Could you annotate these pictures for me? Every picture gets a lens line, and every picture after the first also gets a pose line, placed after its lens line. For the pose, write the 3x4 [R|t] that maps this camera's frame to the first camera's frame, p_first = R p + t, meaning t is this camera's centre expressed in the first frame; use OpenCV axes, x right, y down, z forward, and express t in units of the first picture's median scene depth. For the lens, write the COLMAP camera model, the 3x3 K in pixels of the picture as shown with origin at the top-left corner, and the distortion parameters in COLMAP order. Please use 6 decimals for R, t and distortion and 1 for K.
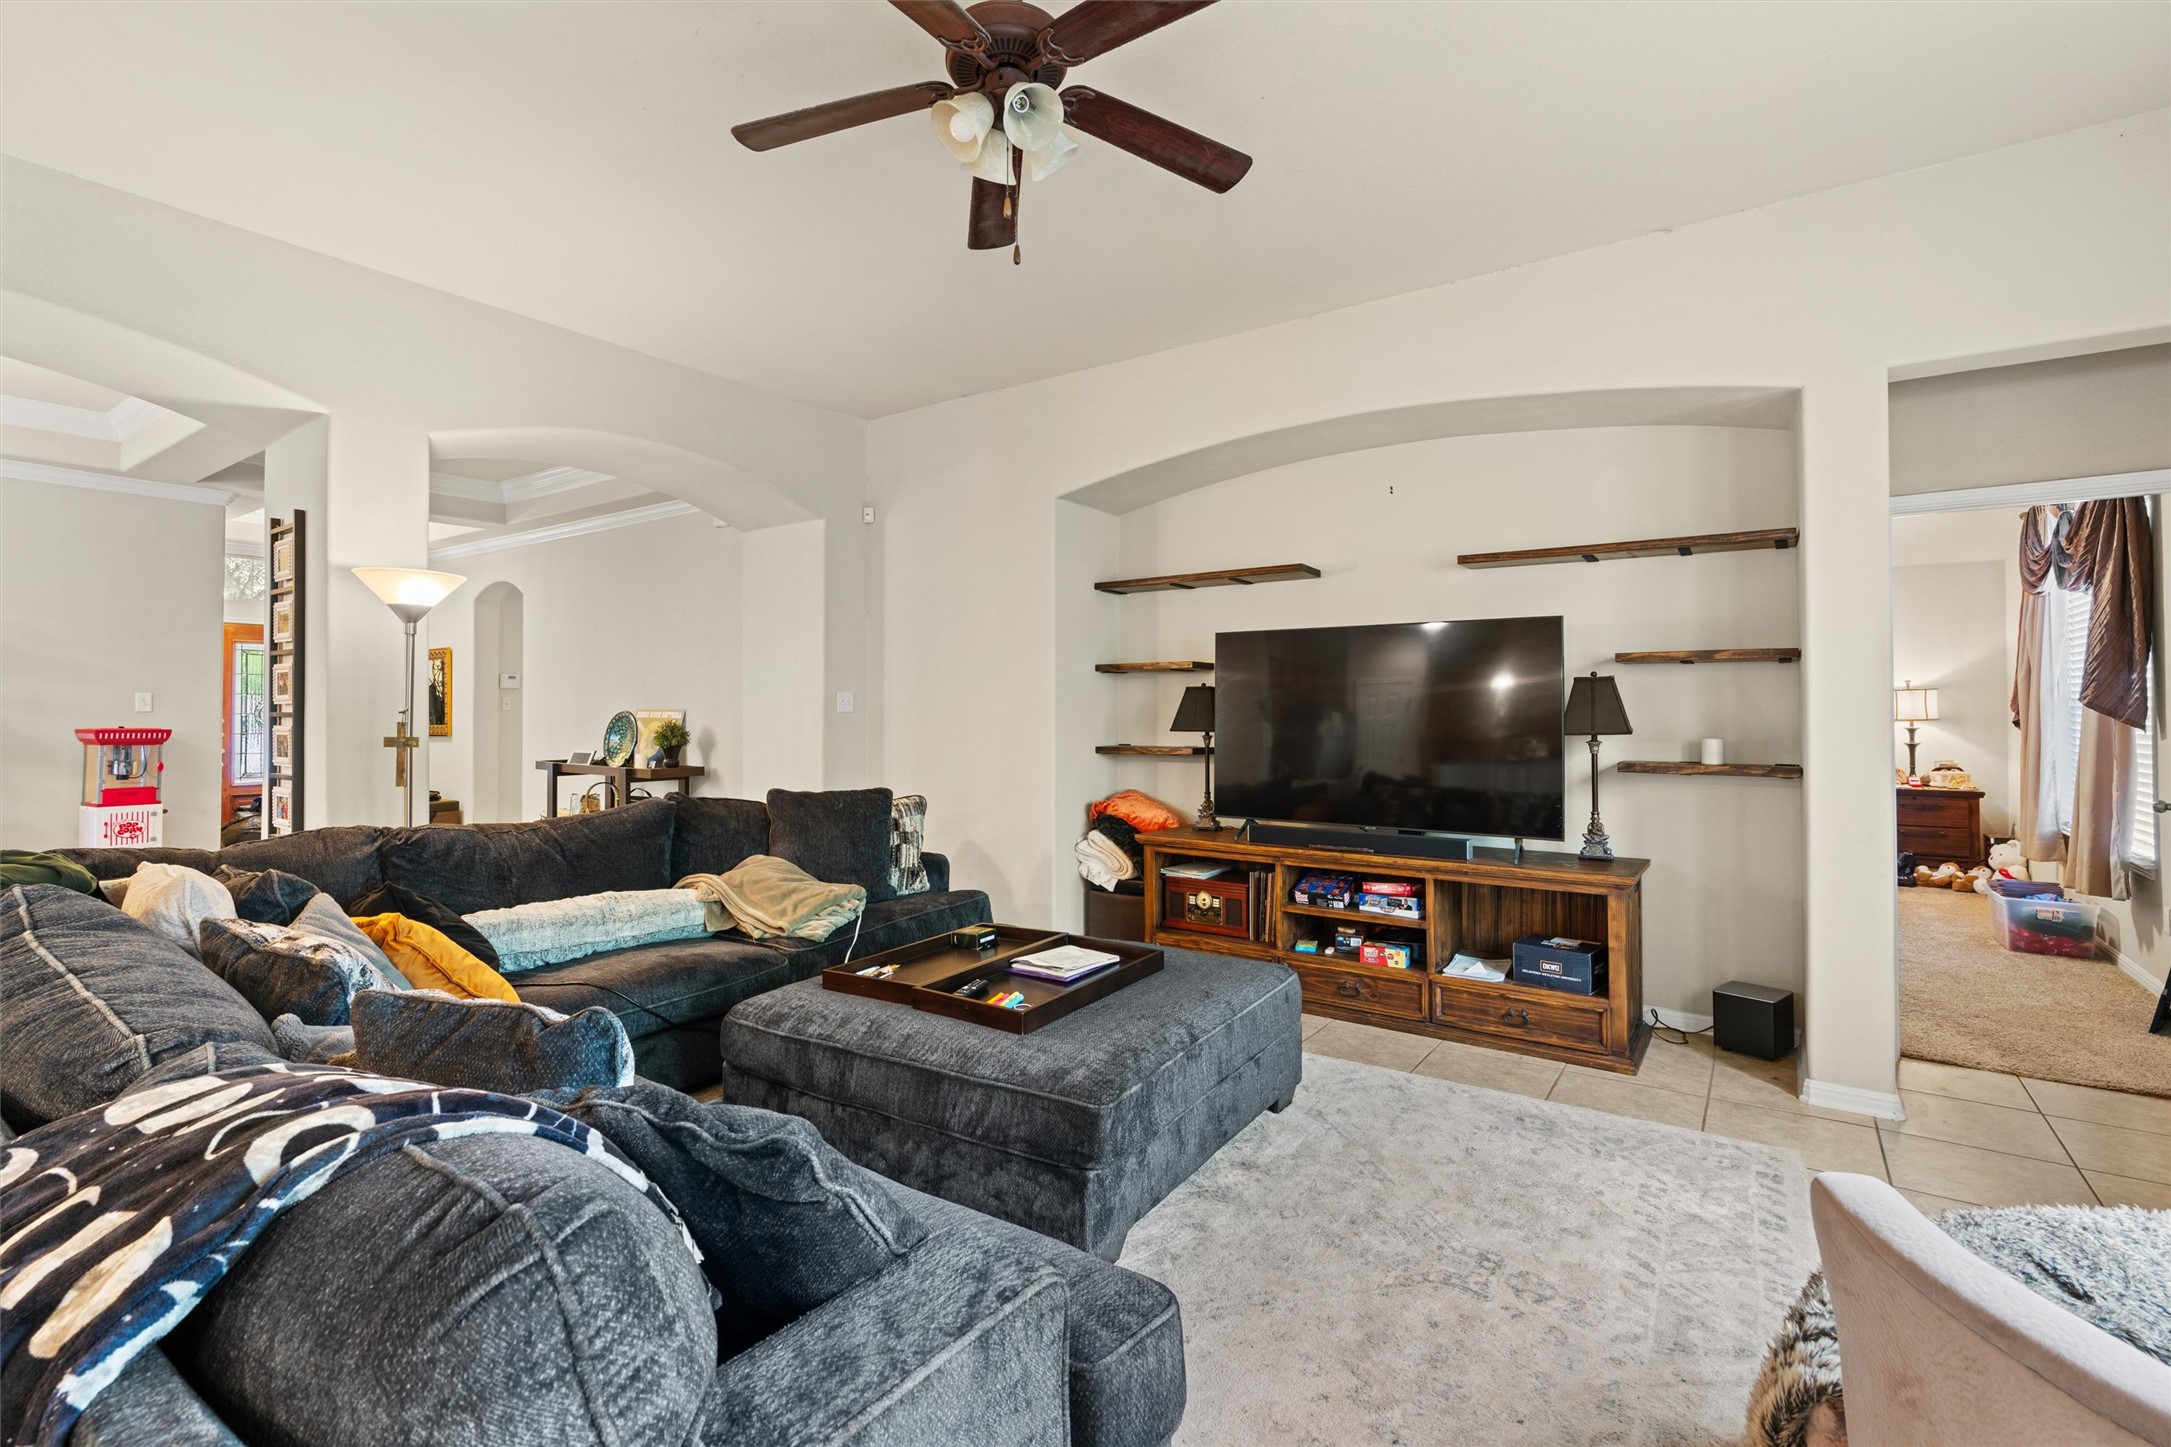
lens RADIAL K [[972.9, 0, 1099.4], [0, 972.9, 704.2], [0, 0, 1]] dist [-0.010818, 0.004062]
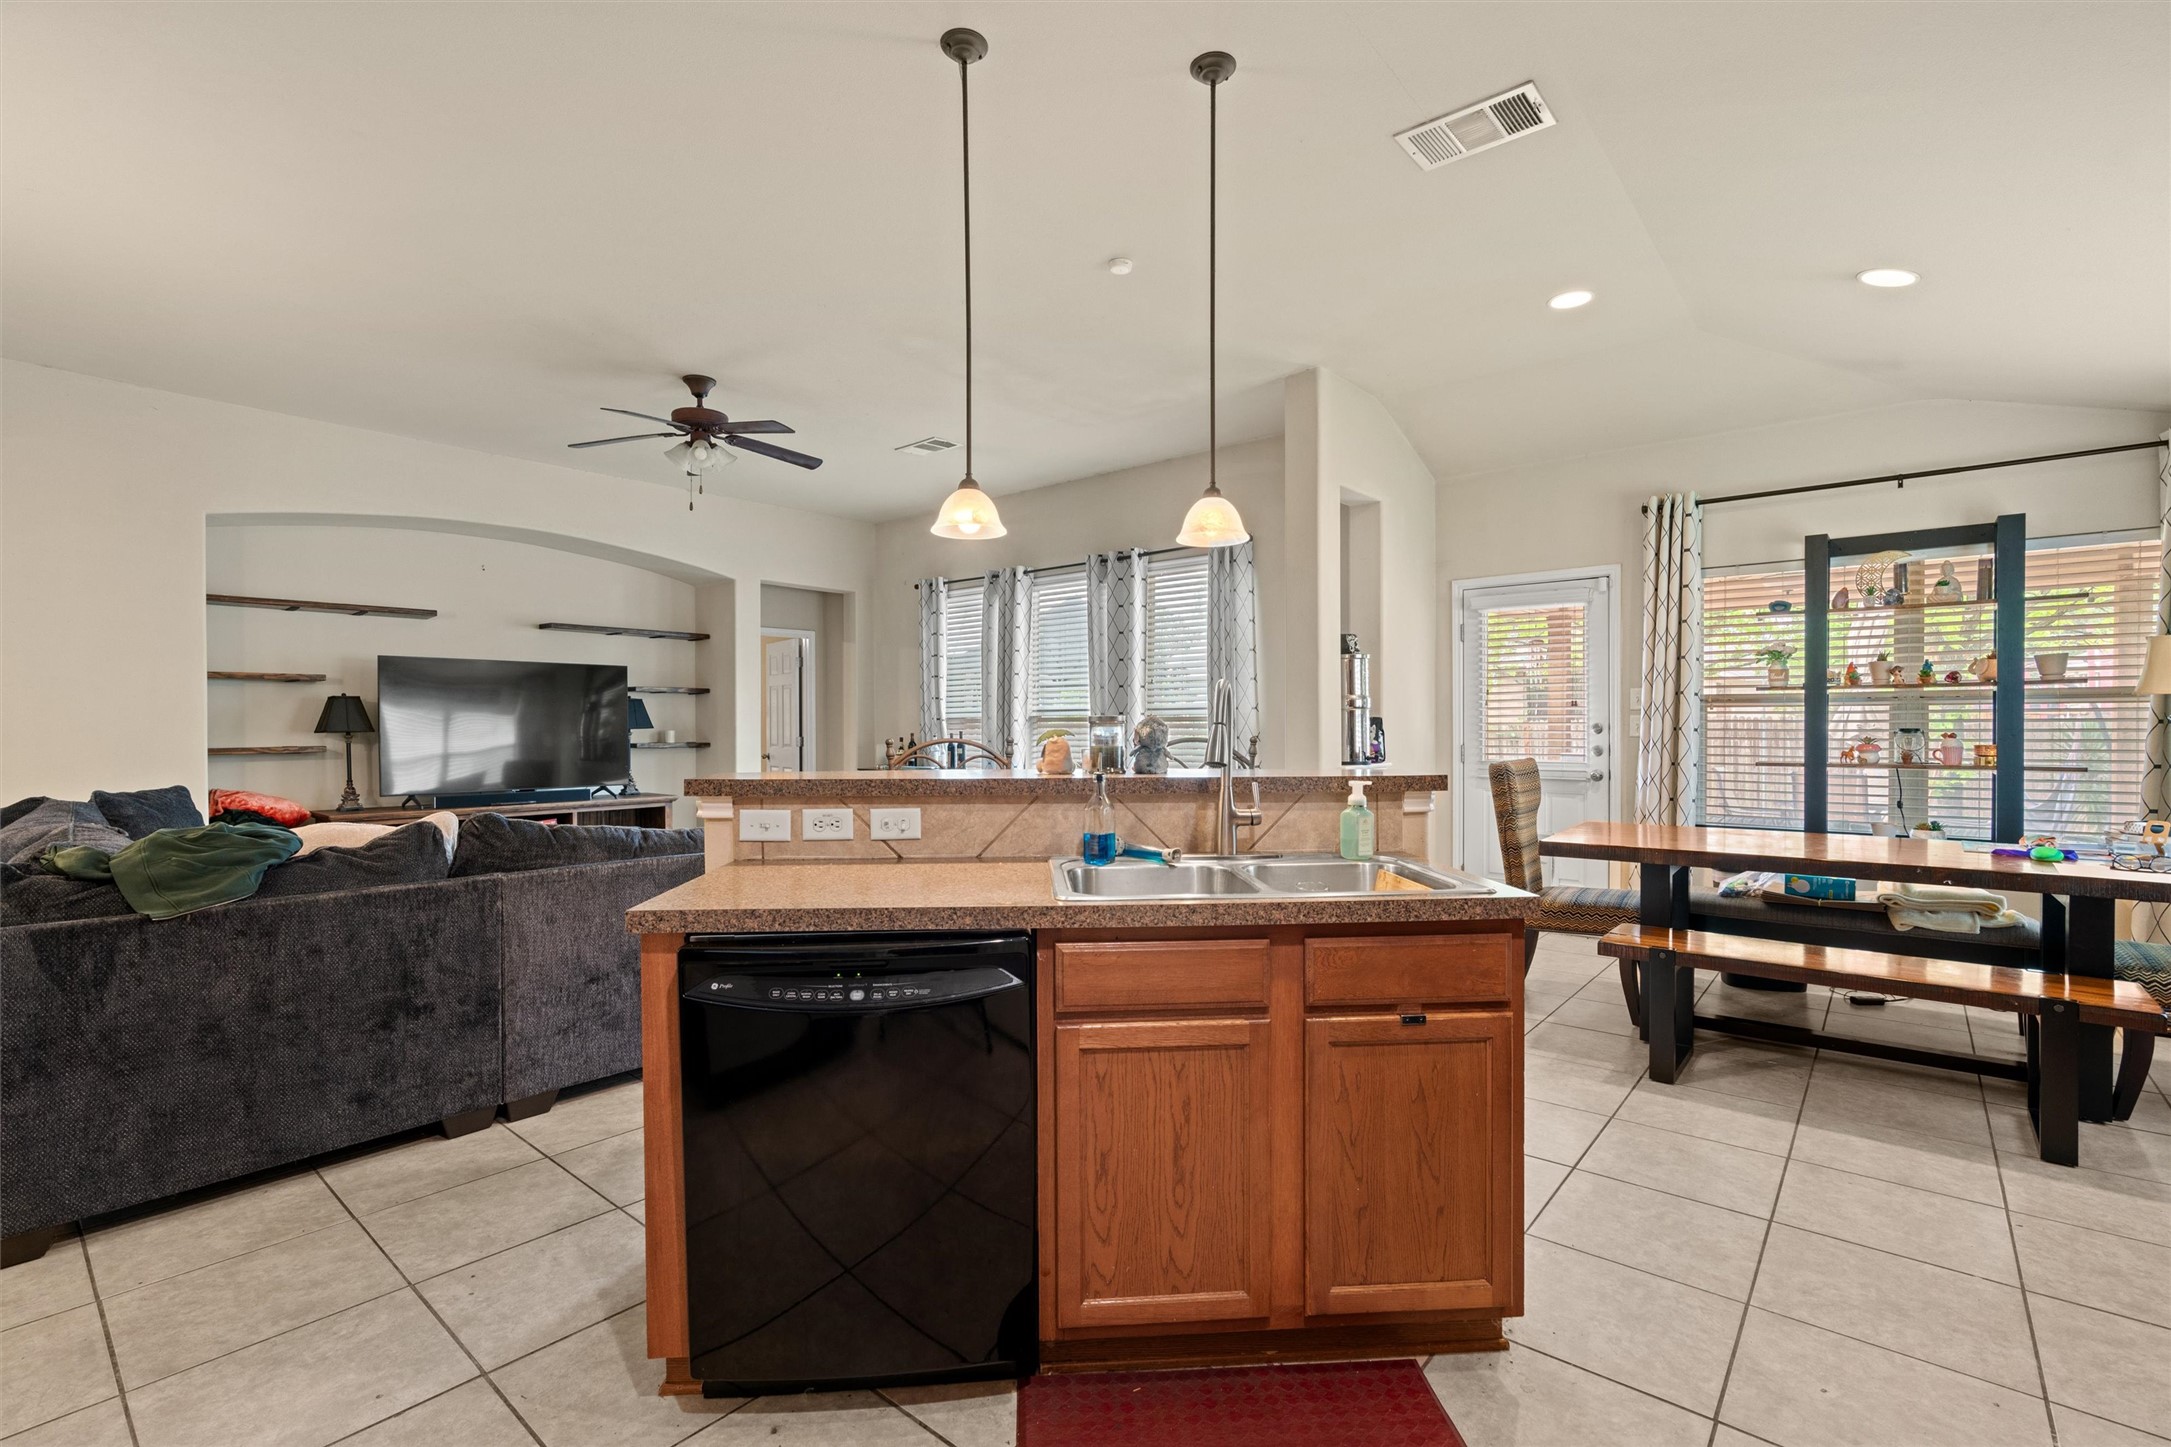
lens RADIAL K [[972.9, 0, 1080.0], [0, 972.9, 727.9], [0, 0, 1]] dist [-0.010818, 0.004062]
pose [[0.102374, -0.002698, 0.994742, -1.501561], [0.003479, 0.999991, 0.002355, 0.033181], [-0.994740, 0.003219, 0.102382, -0.080943]]
